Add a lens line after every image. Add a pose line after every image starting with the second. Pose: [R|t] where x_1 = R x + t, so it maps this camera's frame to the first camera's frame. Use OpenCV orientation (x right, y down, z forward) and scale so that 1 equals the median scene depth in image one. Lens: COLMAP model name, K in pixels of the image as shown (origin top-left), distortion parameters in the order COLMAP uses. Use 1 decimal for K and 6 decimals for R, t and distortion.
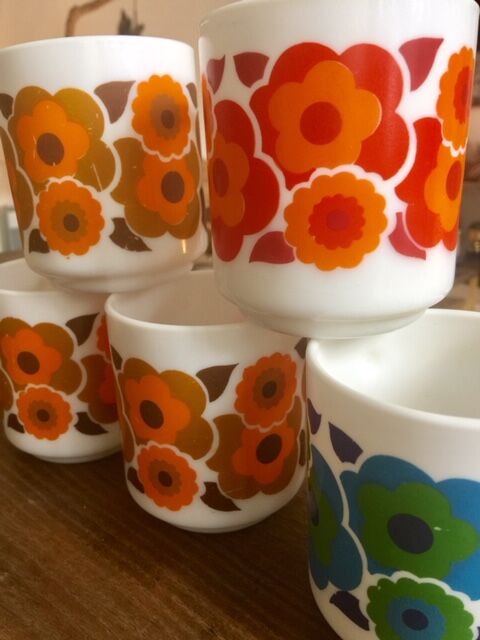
lens RADIAL K [[558.1, 0, 237.9], [0, 558.1, 329.6], [0, 0, 1]] dist [0.069634, -0.161053]
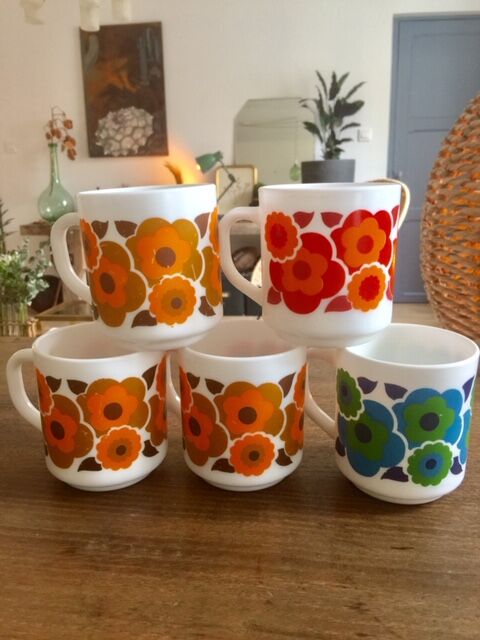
lens RADIAL K [[558.1, 0, 237.9], [0, 558.1, 329.6], [0, 0, 1]] dist [0.069634, -0.161053]
pose [[0.821007, -0.145019, 0.552193, -1.066079], [0.179682, 0.983685, -0.008814, -0.083068], [-0.541906, 0.106455, 0.833670, -0.350574]]
